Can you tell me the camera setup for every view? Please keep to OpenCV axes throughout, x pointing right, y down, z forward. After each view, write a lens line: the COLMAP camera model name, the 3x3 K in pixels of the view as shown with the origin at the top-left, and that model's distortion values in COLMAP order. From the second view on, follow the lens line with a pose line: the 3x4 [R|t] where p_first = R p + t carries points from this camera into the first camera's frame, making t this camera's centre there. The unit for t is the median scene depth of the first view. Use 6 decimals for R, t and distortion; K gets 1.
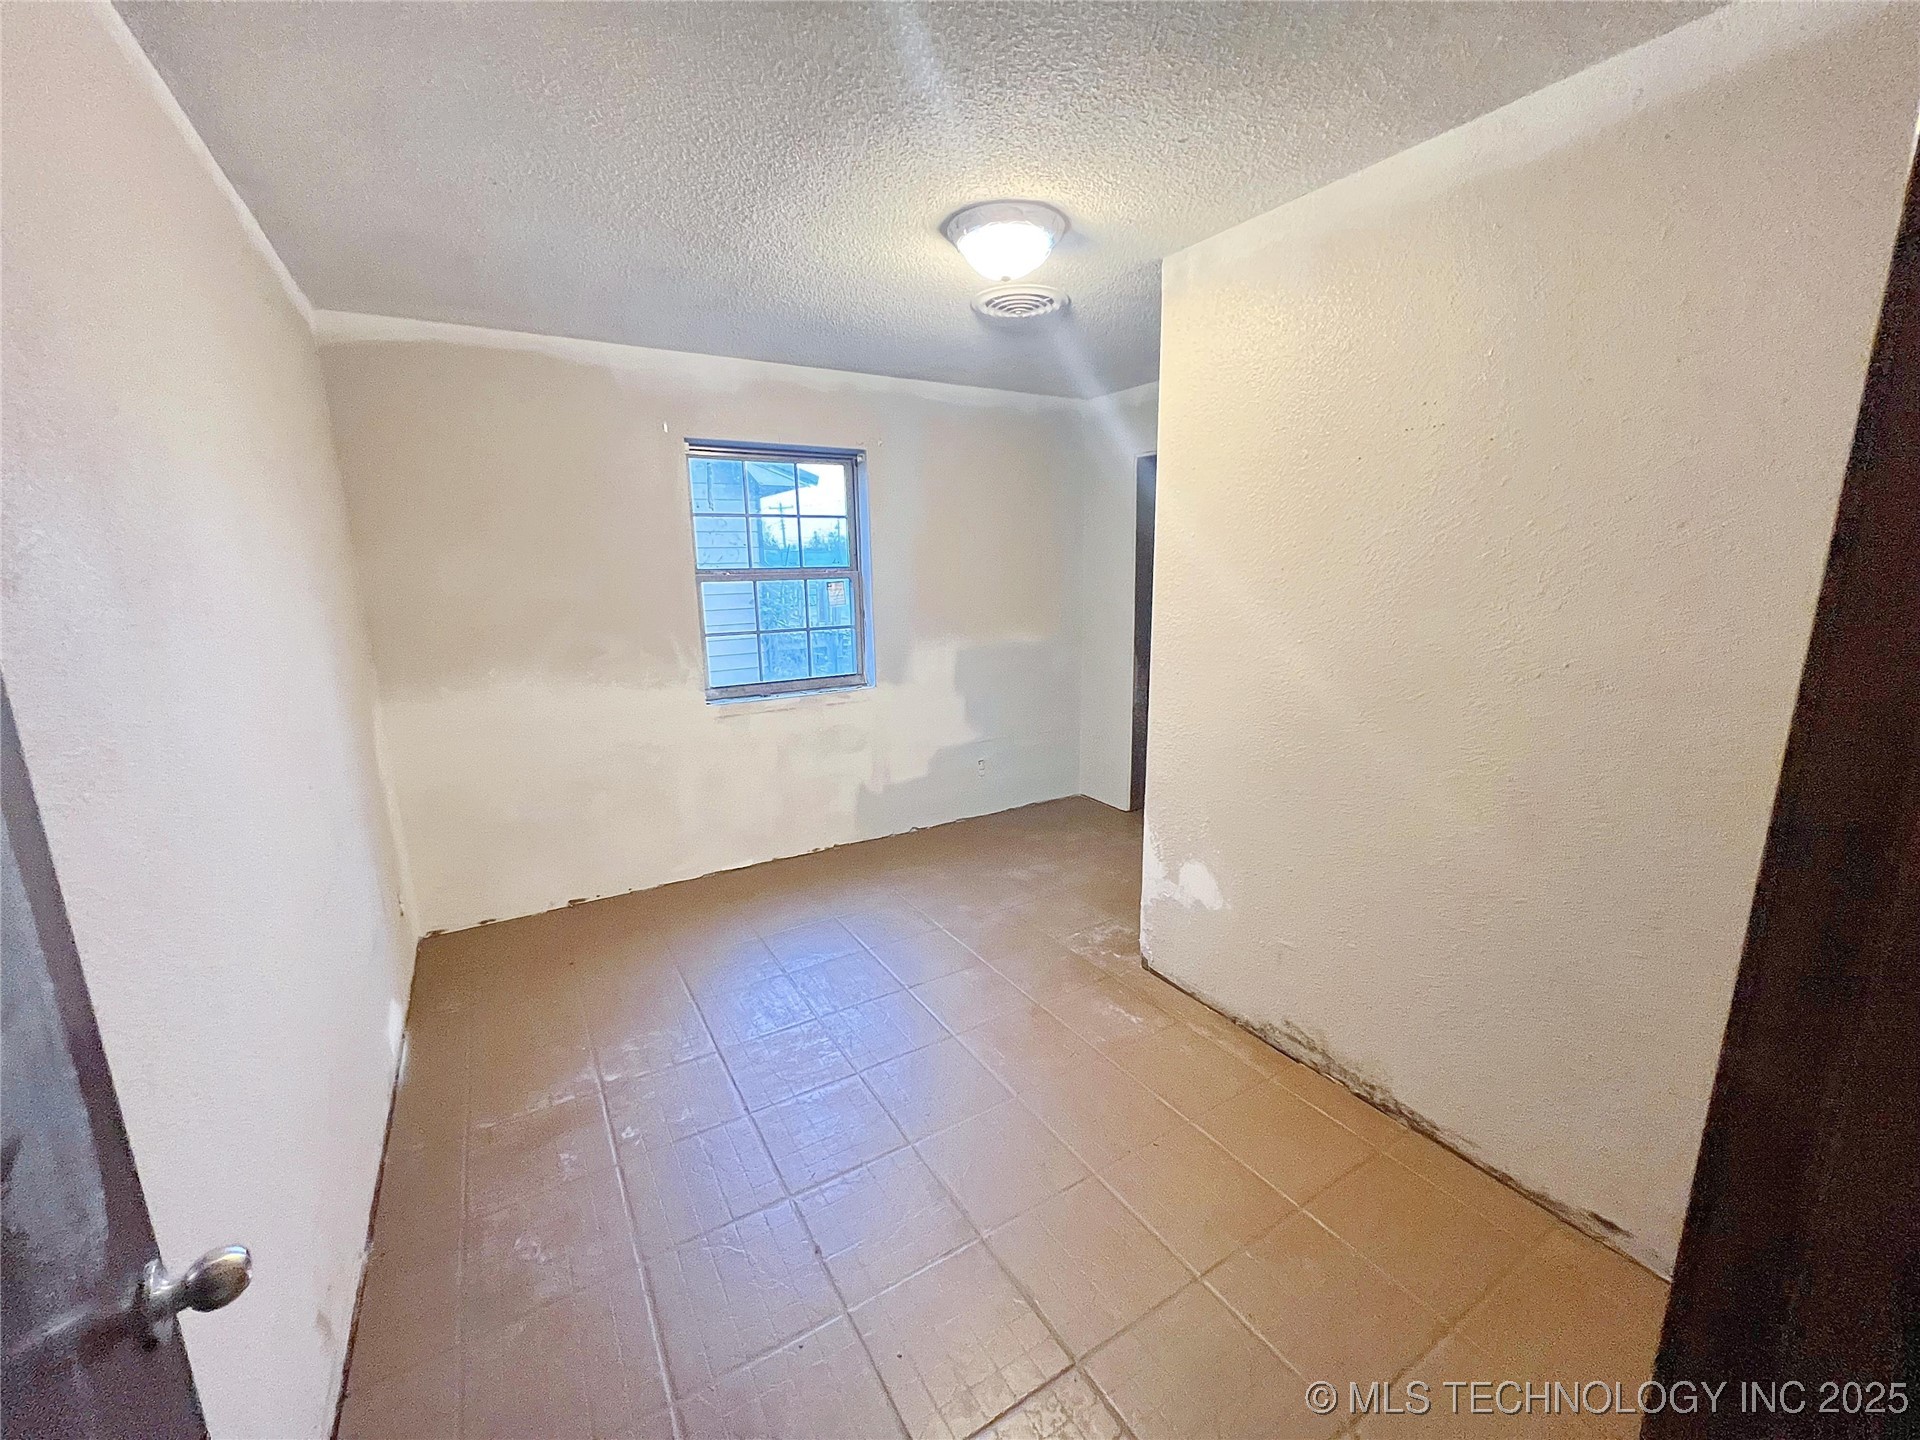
lens RADIAL K [[767.6, 0, 957.6], [0, 767.6, 726.1], [0, 0, 1]] dist [-0.000932, -0.000388]
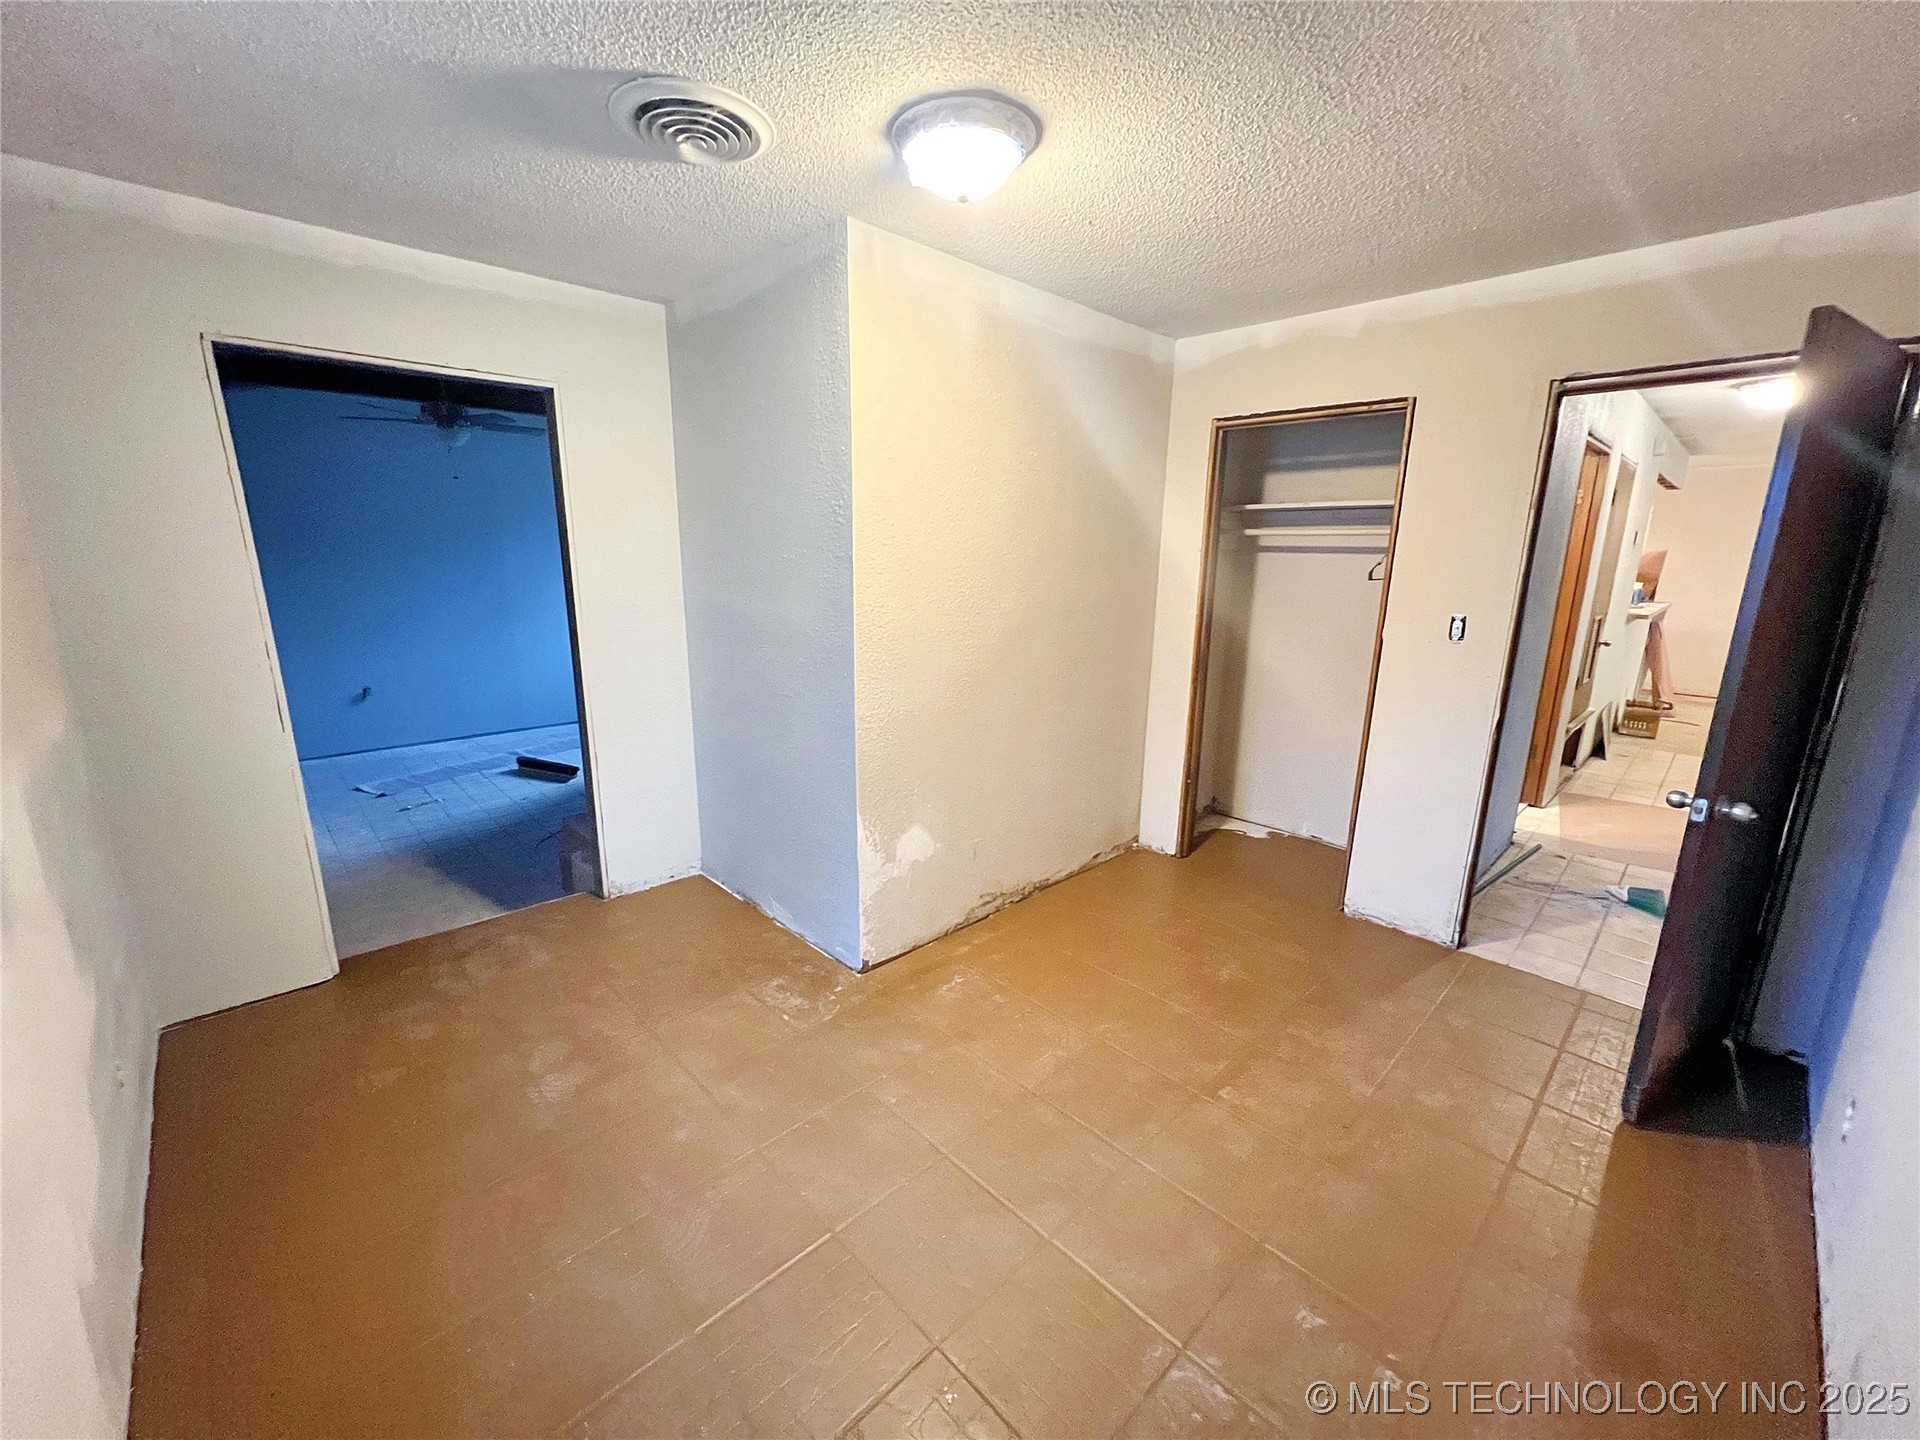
lens RADIAL K [[767.6, 0, 957.6], [0, 767.6, 726.1], [0, 0, 1]] dist [-0.000932, -0.000388]
pose [[-0.221592, -0.209020, 0.952475, -0.719756], [0.195251, 0.947467, 0.253346, -0.225761], [-0.955392, 0.242111, -0.169140, 1.106077]]
